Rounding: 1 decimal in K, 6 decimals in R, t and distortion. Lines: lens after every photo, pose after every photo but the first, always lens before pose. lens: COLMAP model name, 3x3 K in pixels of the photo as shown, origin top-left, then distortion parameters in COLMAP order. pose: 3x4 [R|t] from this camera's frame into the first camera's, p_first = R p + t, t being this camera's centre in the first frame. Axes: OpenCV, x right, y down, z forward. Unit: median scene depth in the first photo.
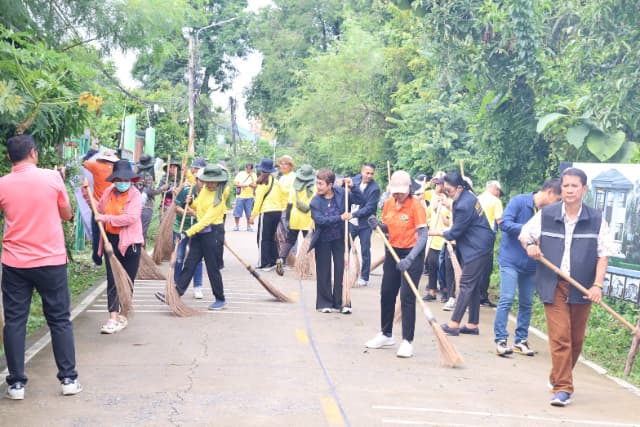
lens RADIAL K [[2239.0, 0, 320.0], [0, 2239.0, 213.5], [0, 0, 1]] dist [0.167295, 5.149246]
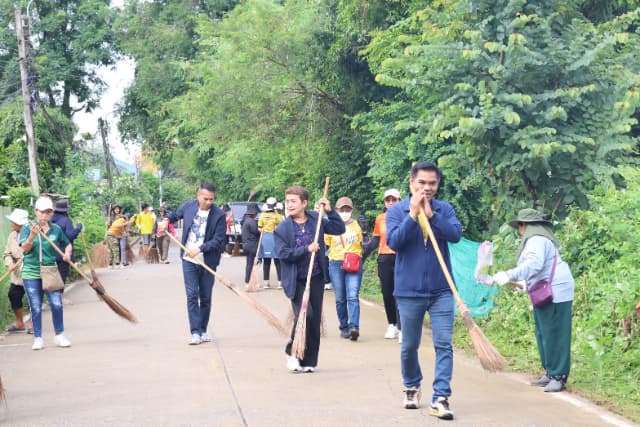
lens RADIAL K [[2239.0, 0, 320.0], [0, 2239.0, 213.5], [0, 0, 1]] dist [0.167295, 5.149246]
pose [[0.994869, -0.088122, 0.049709, -0.004774], [0.088706, 0.996011, -0.009661, -0.003619], [-0.048660, 0.014021, 0.998717, 0.210760]]
